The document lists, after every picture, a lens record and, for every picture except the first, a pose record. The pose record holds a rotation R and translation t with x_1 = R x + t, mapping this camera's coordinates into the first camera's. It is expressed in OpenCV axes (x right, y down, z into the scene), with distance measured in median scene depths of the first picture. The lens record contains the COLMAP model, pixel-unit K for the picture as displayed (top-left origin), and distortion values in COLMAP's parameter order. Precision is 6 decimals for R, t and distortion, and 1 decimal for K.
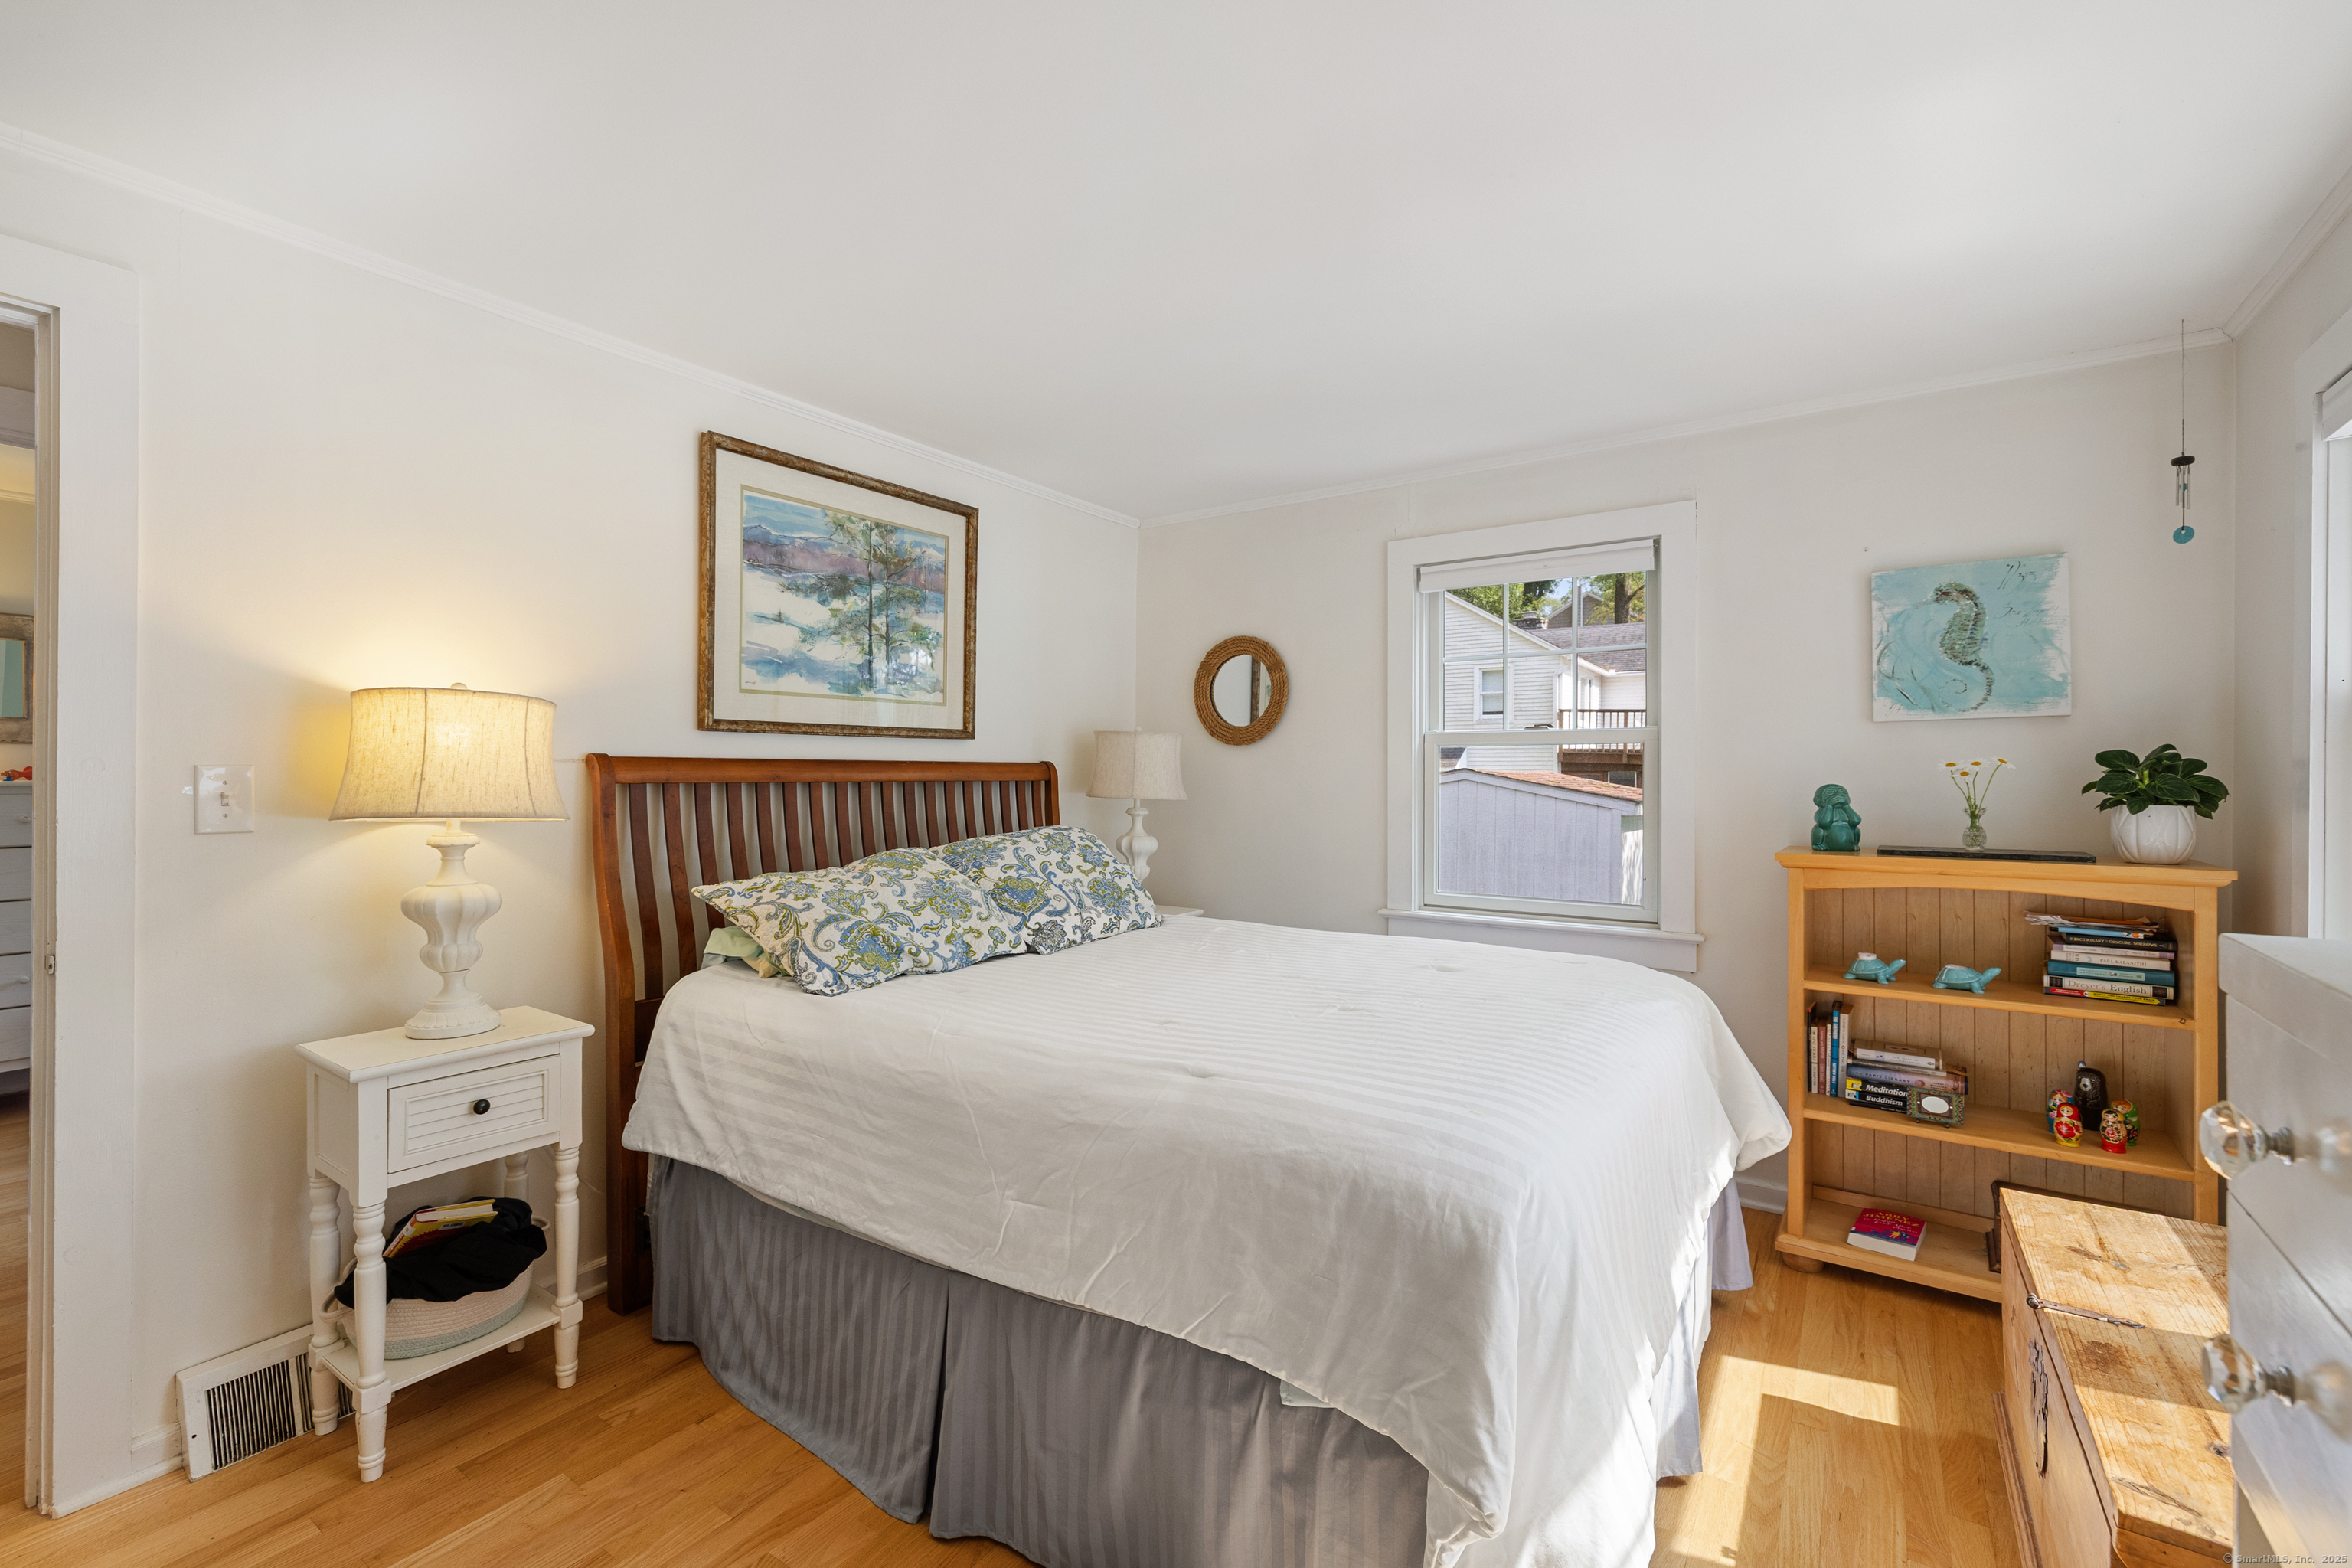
lens RADIAL K [[1013.9, 0, 1176.0], [0, 1013.9, 784.0], [0, 0, 1]] dist [0.001062, 0.000082]
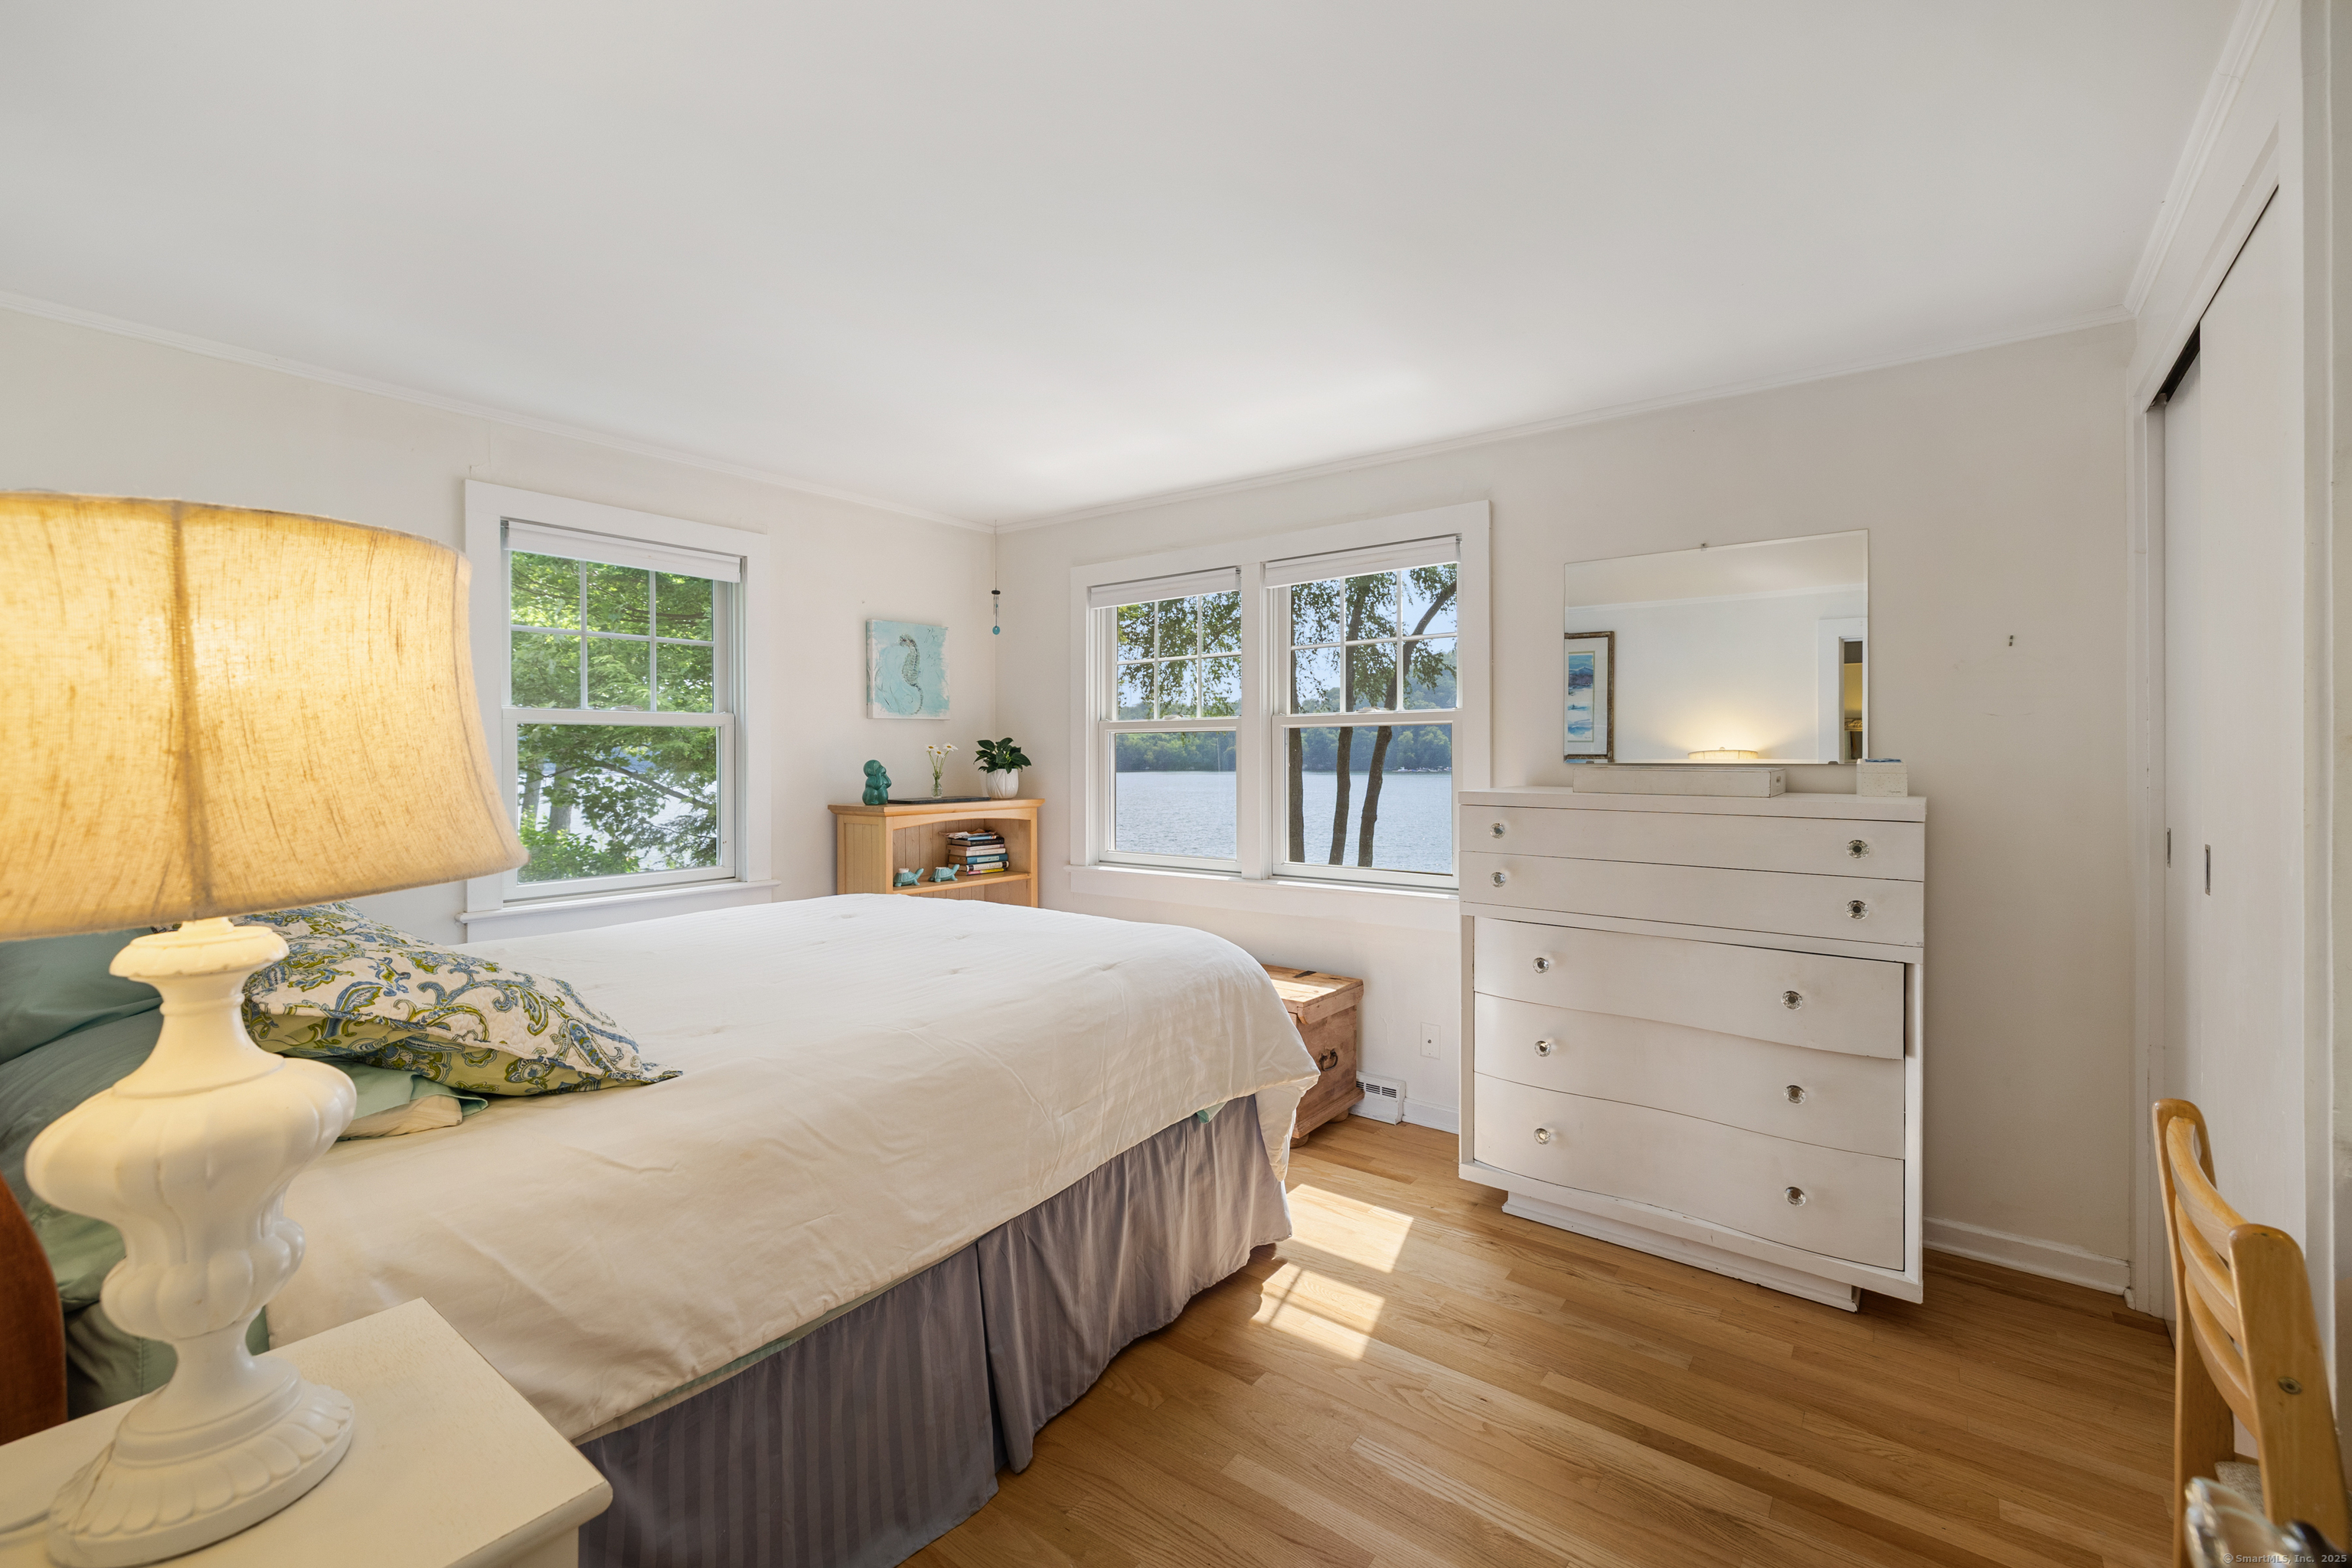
lens RADIAL K [[1013.9, 0, 1176.0], [0, 1013.9, 784.0], [0, 0, 1]] dist [0.001062, 0.000082]
pose [[0.036285, -0.032976, 0.998797, -0.867953], [0.009399, 0.999422, 0.032655, -0.009630], [-0.999297, 0.008203, 0.036574, 0.534912]]
